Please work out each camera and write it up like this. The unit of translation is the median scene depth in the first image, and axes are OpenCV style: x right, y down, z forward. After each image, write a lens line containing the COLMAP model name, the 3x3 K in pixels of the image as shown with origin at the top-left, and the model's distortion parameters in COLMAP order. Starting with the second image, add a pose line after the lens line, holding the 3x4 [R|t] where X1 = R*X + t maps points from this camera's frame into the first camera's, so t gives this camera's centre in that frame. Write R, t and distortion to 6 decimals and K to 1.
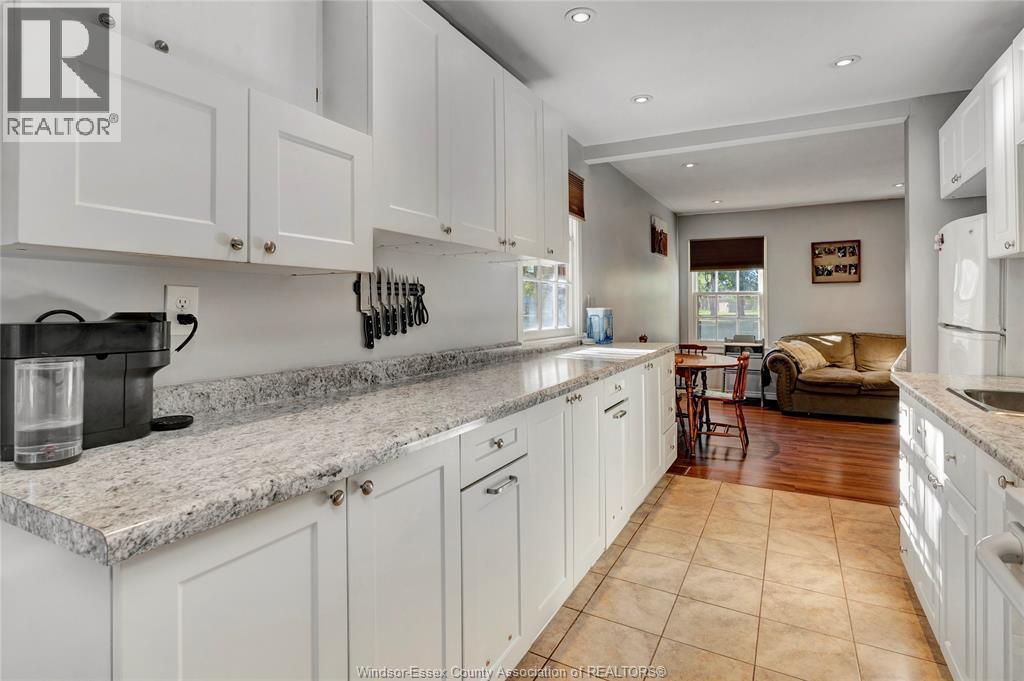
lens RADIAL K [[519.6, 0, 514.8], [0, 519.6, 304.6], [0, 0, 1]] dist [-0.005154, 0.001298]
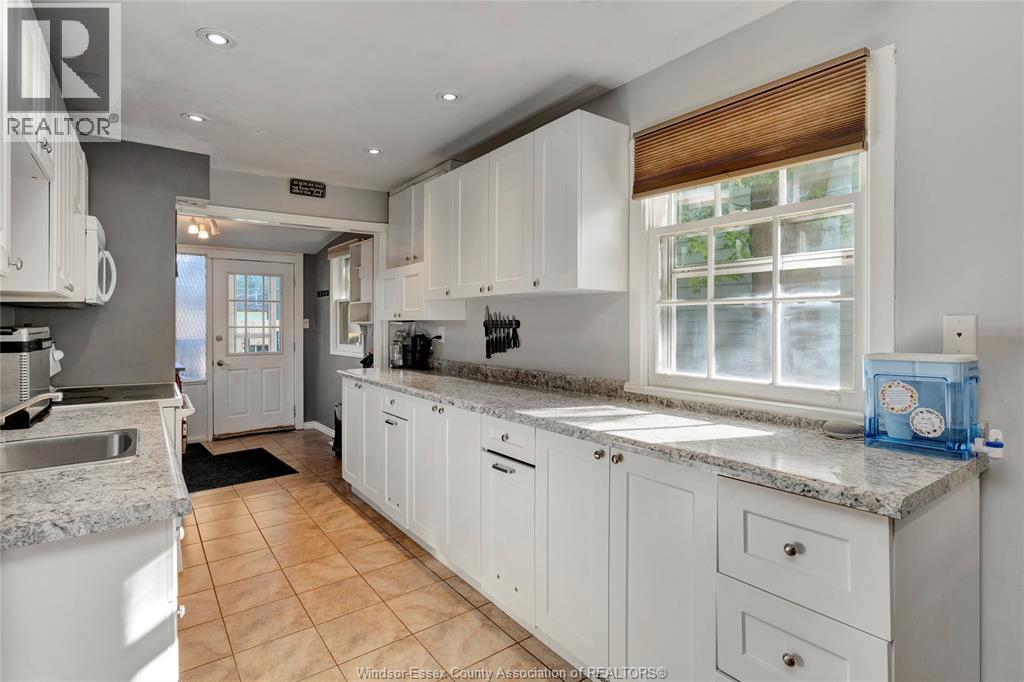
lens RADIAL K [[518.0, 0, 509.9], [0, 518.0, 333.3], [0, 0, 1]] dist [-0.009942, 0.000023]
pose [[-0.437084, 0.022036, -0.899150, 0.986309], [0.006160, 0.999750, 0.021507, -0.029708], [0.899399, 0.003861, -0.437111, 1.423039]]
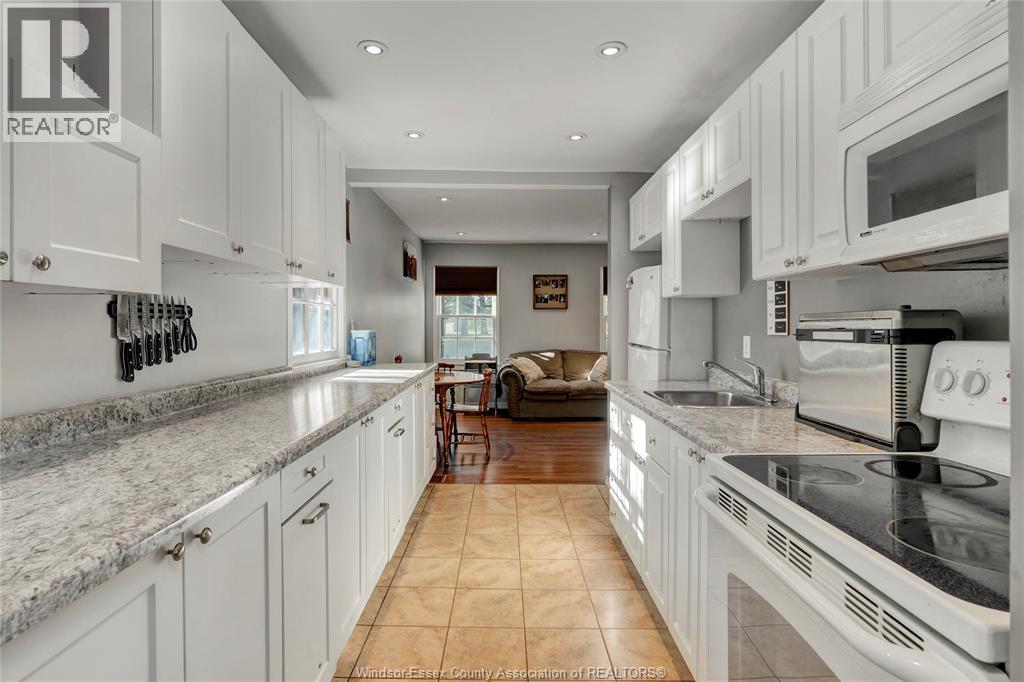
lens RADIAL K [[510.9, 0, 508.7], [0, 510.9, 327.9], [0, 0, 1]] dist [-0.004298, 0.001649]
pose [[0.877556, 0.004324, 0.479455, -0.104427], [-0.008162, 0.999949, 0.005921, -0.009871], [-0.479405, -0.009109, 0.877546, -0.017556]]
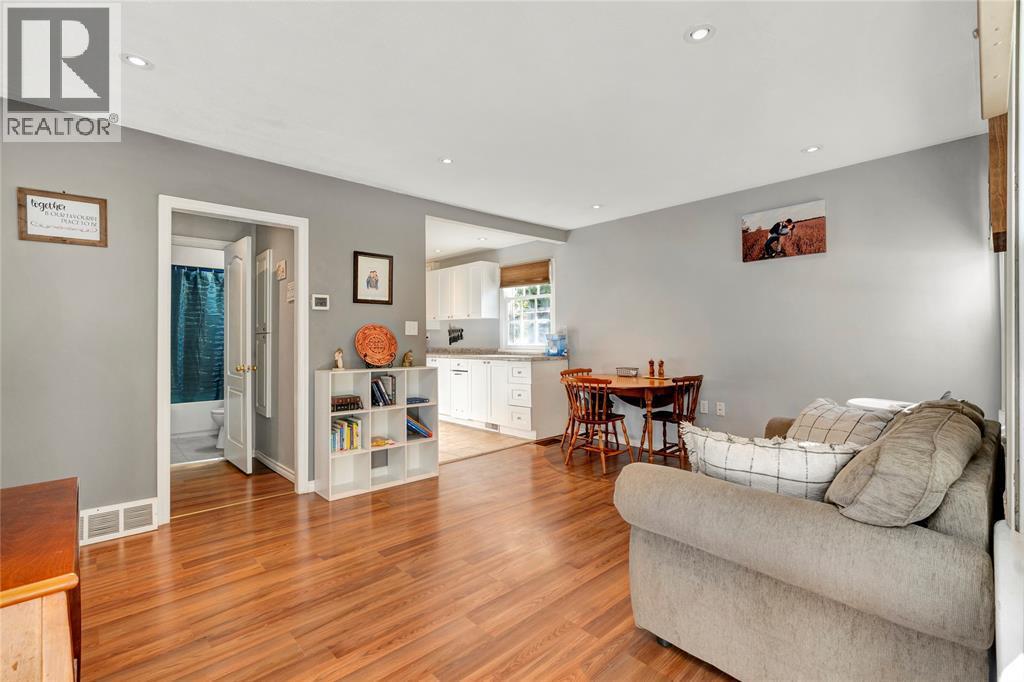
lens RADIAL K [[452.9, 0, 514.9], [0, 452.9, 333.0], [0, 0, 1]] dist [0.000287, 0.000132]
pose [[-0.316821, -0.003290, -0.948479, 2.401960], [0.014298, 0.999864, -0.008244, 0.018245], [0.948377, -0.016173, -0.316731, 2.086562]]
